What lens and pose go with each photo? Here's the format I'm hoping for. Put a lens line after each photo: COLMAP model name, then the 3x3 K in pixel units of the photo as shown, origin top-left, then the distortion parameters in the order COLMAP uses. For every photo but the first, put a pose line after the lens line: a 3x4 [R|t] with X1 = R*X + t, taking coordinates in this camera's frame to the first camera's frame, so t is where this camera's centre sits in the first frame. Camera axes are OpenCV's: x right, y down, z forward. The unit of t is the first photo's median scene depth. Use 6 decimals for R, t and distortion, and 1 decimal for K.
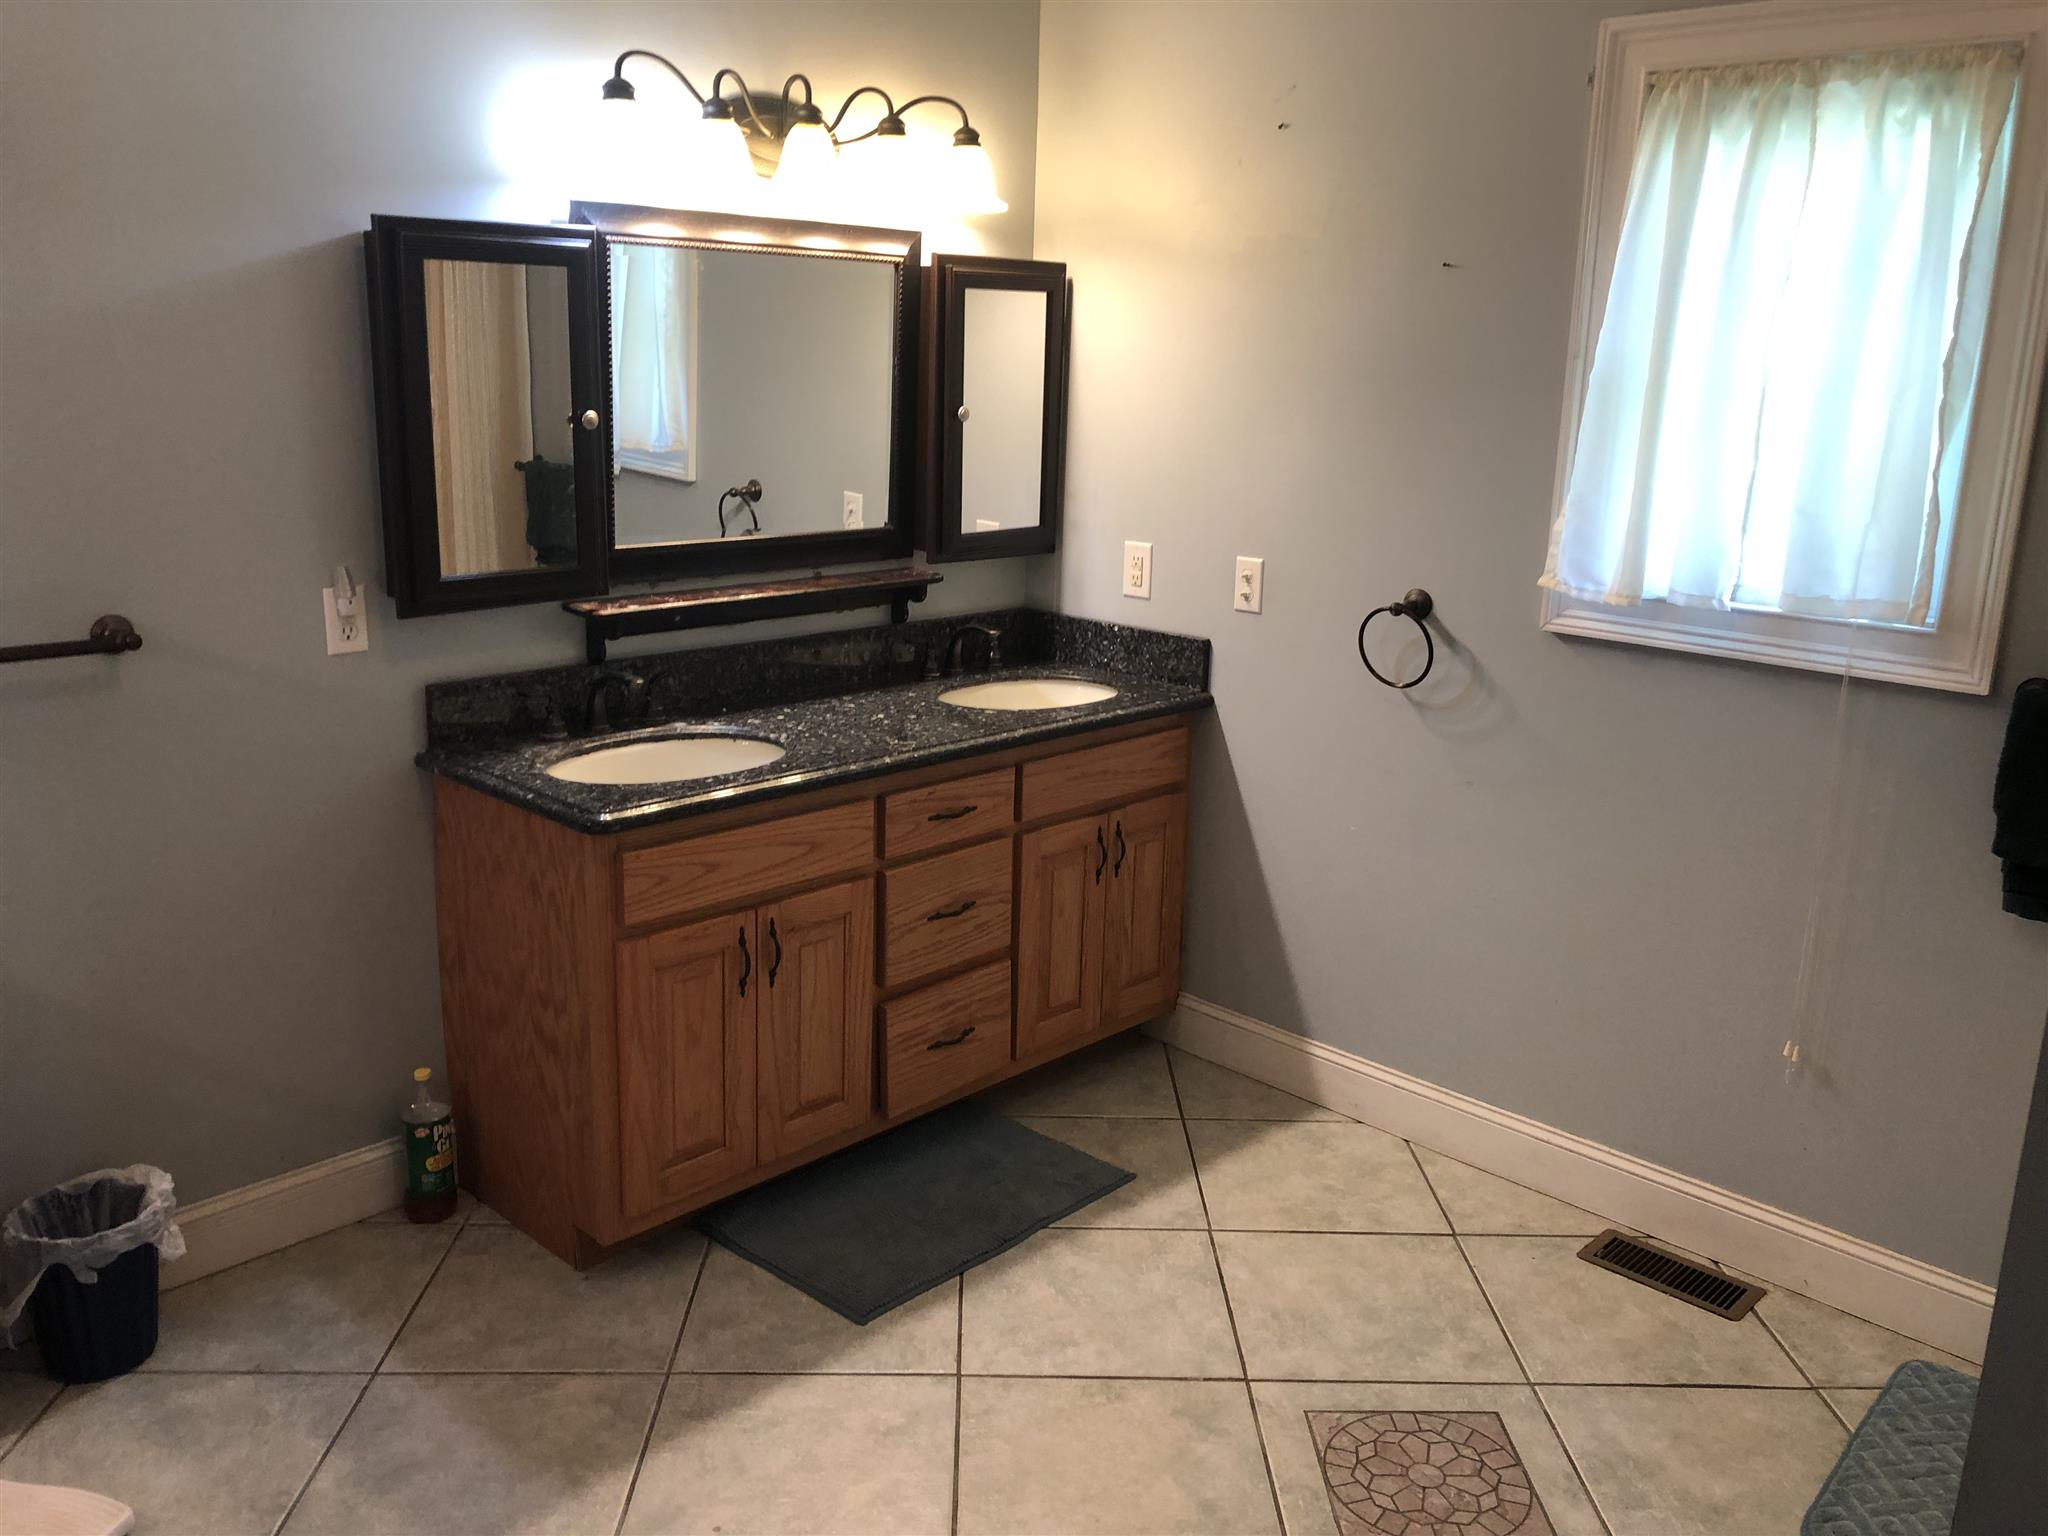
lens RADIAL K [[1693.6, 0, 1022.0], [0, 1693.6, 761.1], [0, 0, 1]] dist [0.033315, -0.037229]
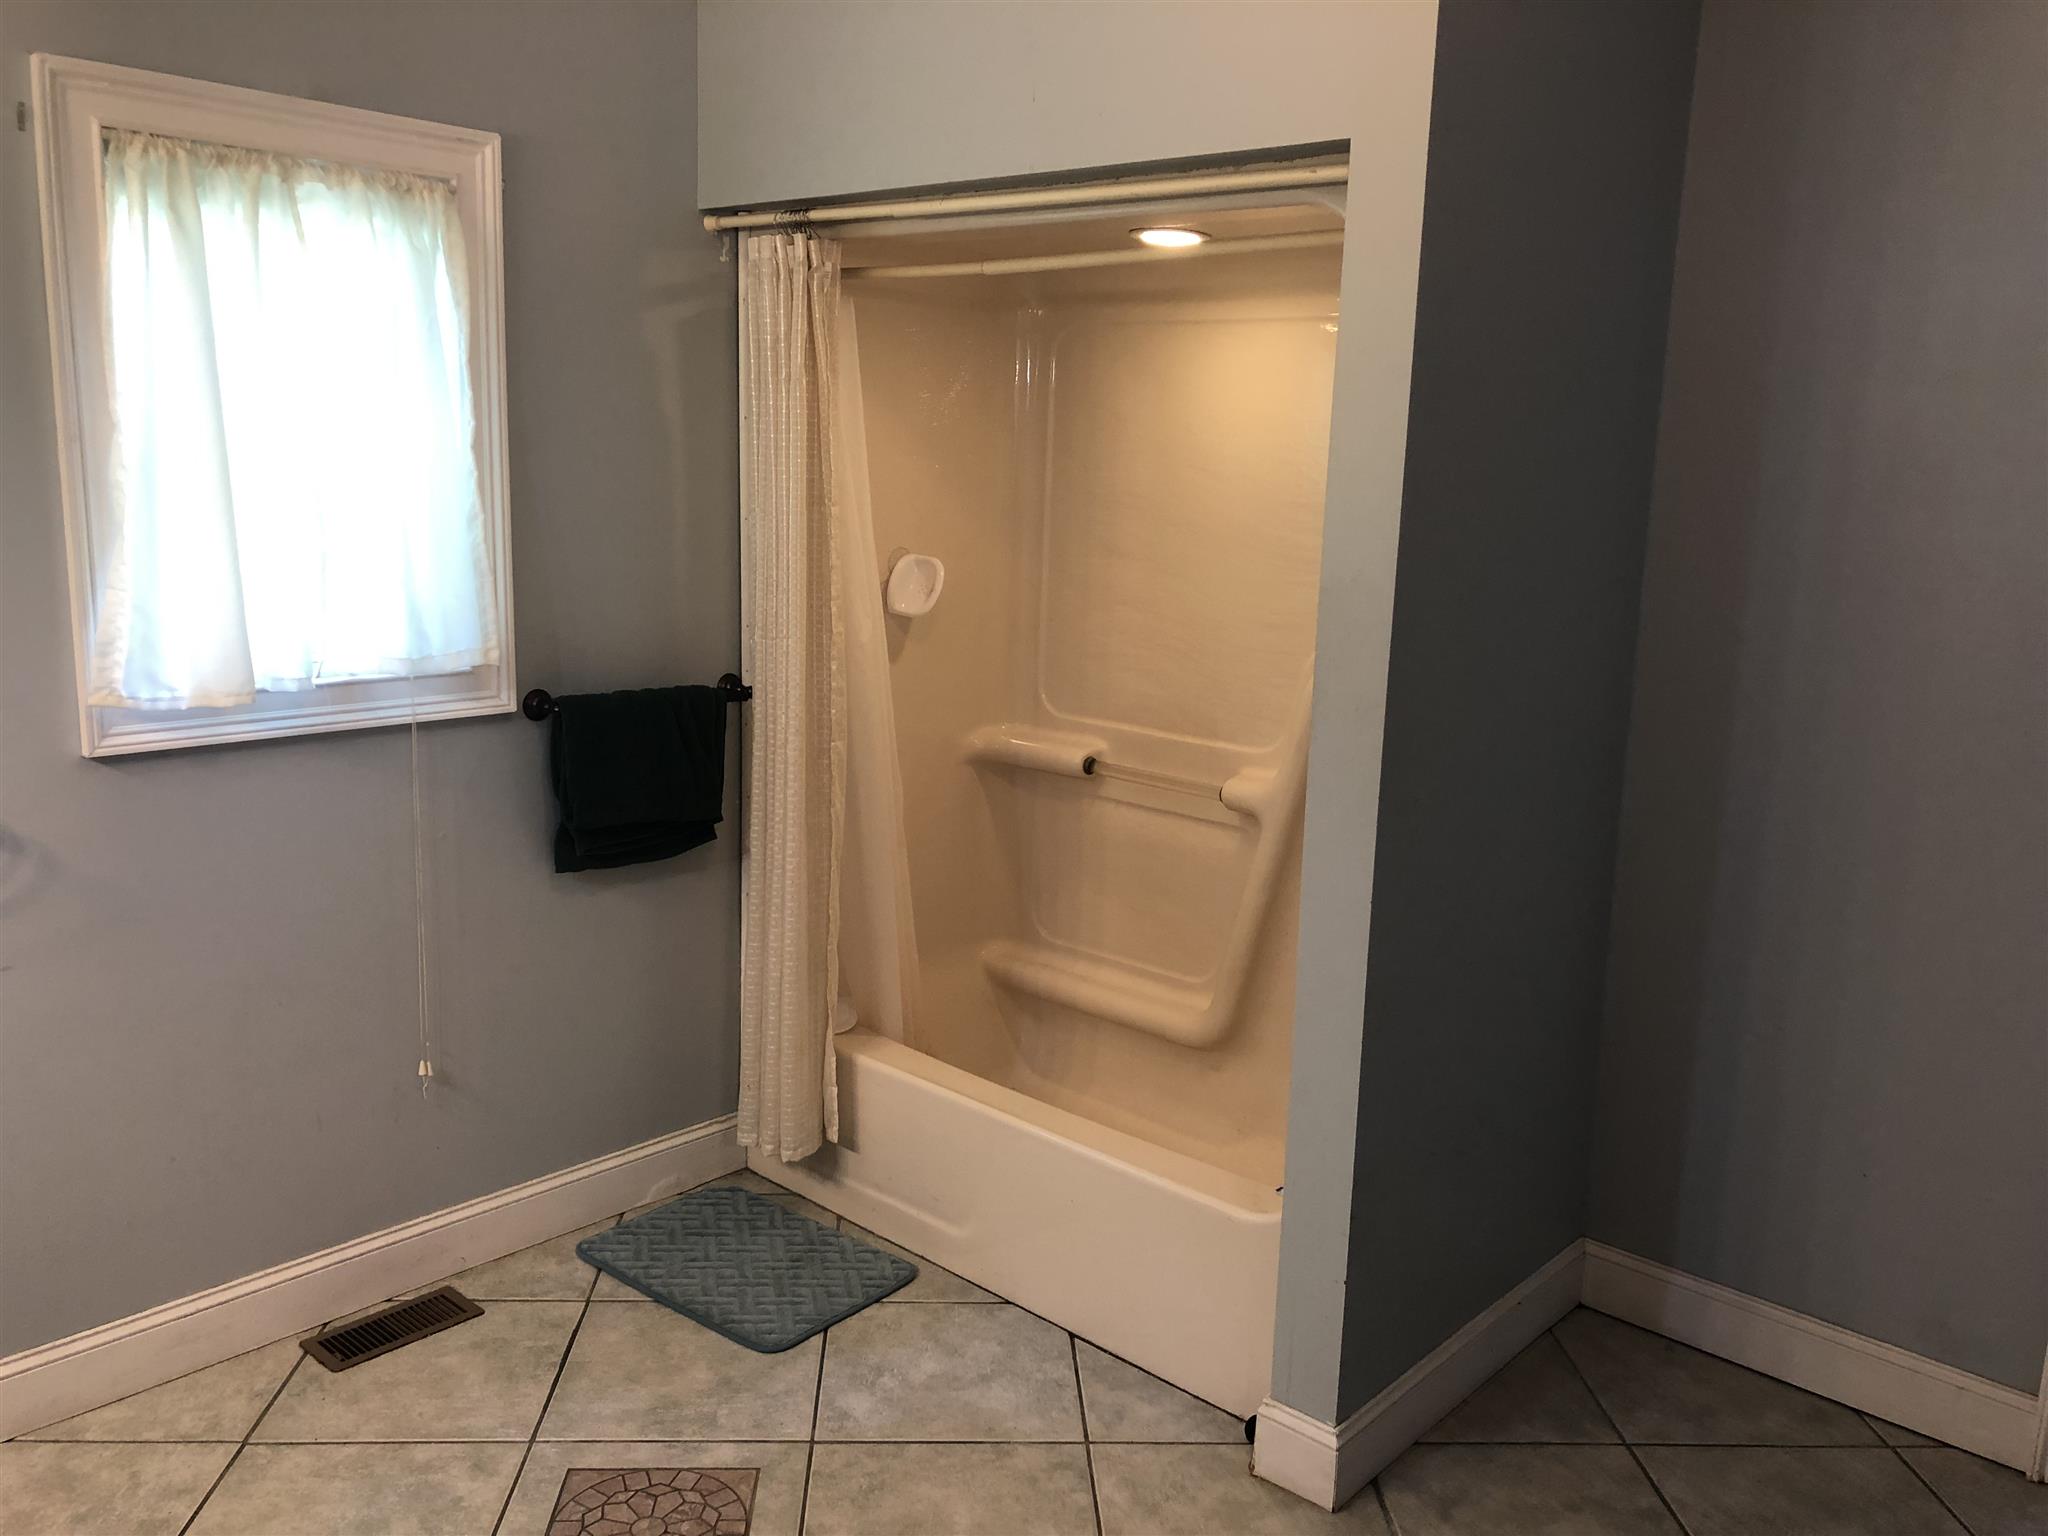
lens RADIAL K [[1693.6, 0, 1021.3], [0, 1693.6, 767.4], [0, 0, 1]] dist [0.033315, -0.037229]
pose [[-0.037216, -0.217185, 0.975421, -0.600883], [0.212353, 0.952085, 0.220091, -0.177375], [-0.976484, 0.215325, 0.010687, 0.589884]]
